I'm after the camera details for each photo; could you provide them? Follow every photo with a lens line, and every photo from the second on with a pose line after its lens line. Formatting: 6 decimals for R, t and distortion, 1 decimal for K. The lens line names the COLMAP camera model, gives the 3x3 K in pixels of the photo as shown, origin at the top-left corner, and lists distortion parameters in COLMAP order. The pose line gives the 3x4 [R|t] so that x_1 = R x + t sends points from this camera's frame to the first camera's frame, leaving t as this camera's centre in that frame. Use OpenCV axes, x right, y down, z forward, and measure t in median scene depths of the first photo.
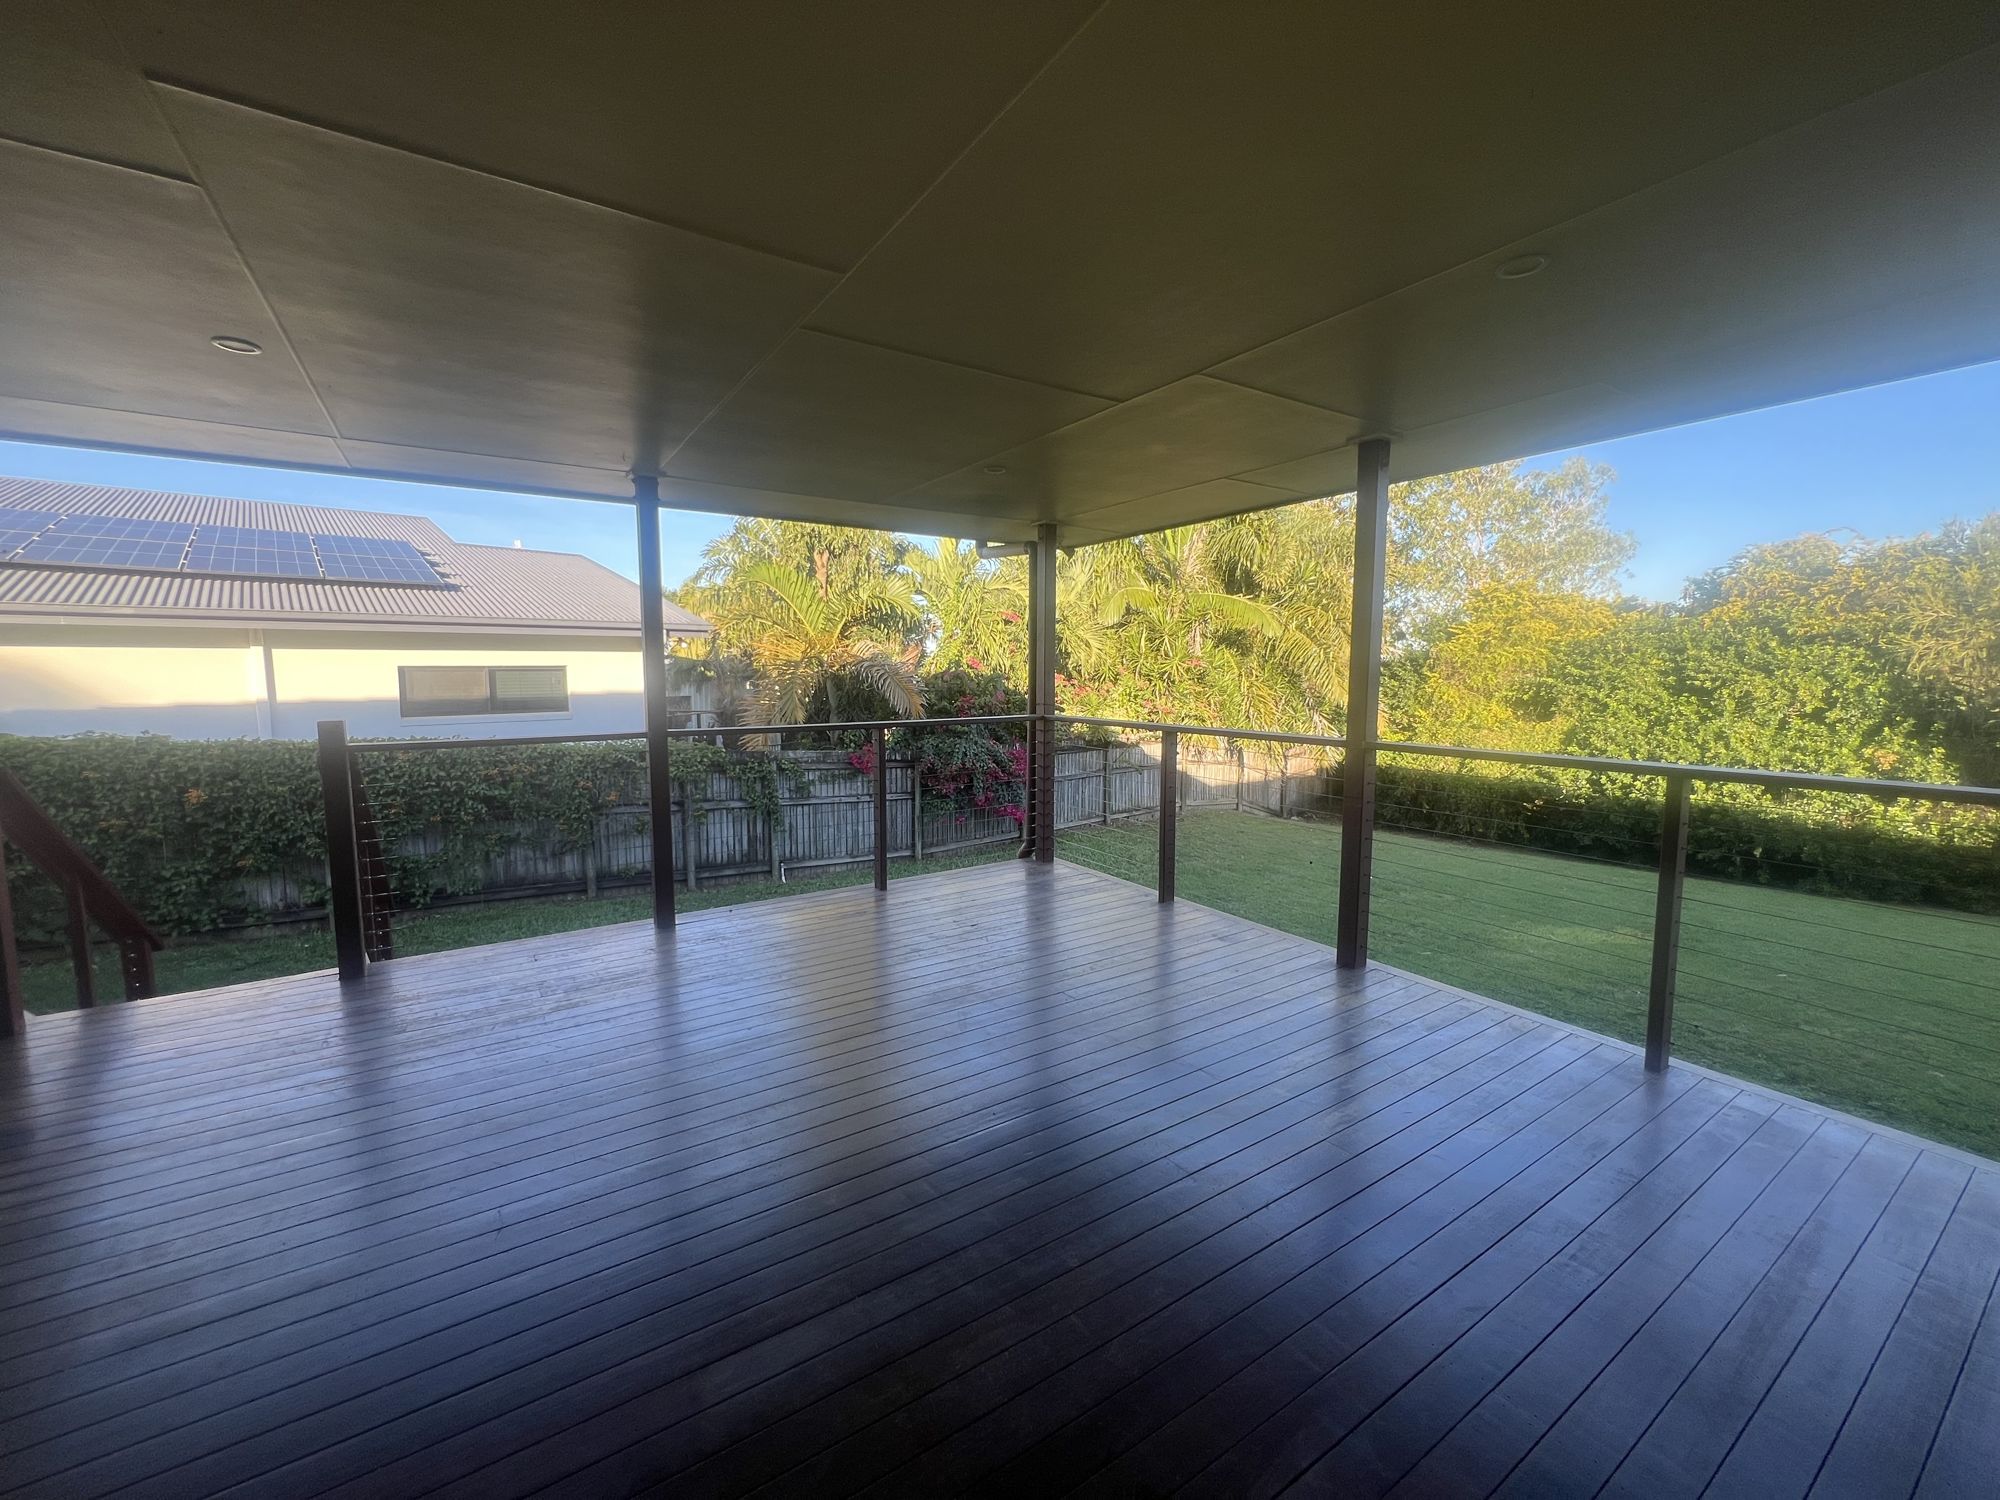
lens RADIAL K [[808.1, 0, 1000.3], [0, 808.1, 747.5], [0, 0, 1]] dist [0.000598, 0.000058]
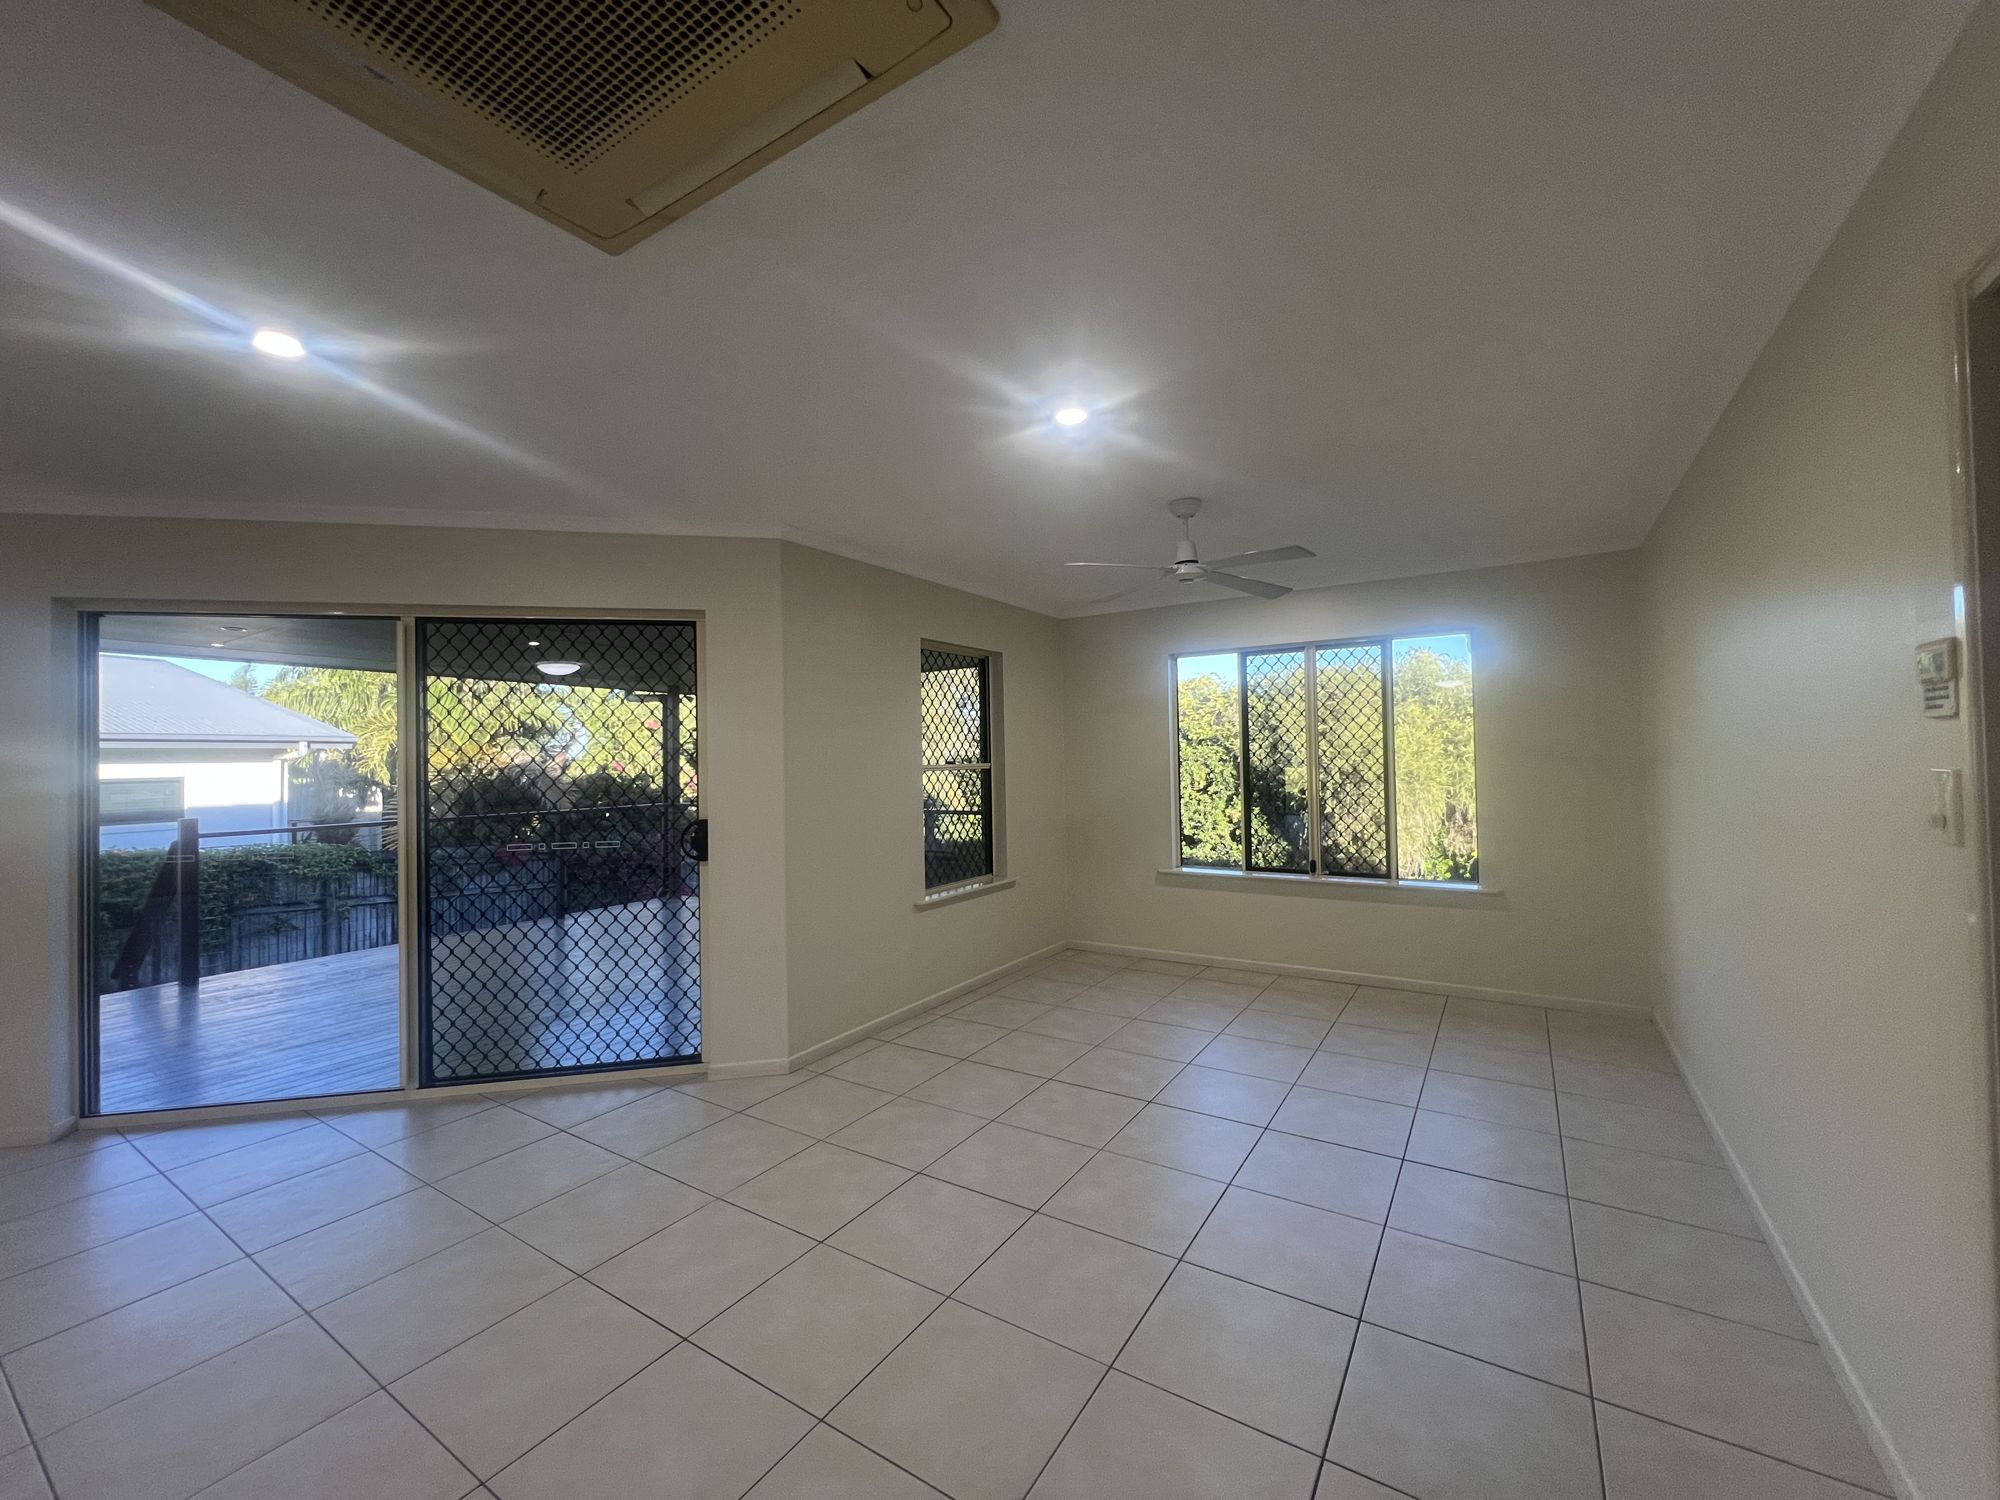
lens RADIAL K [[808.1, 0, 988.2], [0, 808.1, 743.6], [0, 0, 1]] dist [0.000598, 0.000058]
pose [[0.918331, -0.006797, 0.395755, -0.002627], [0.054689, 0.992441, -0.109859, 0.024926], [-0.392017, 0.122531, 0.911761, -0.338733]]
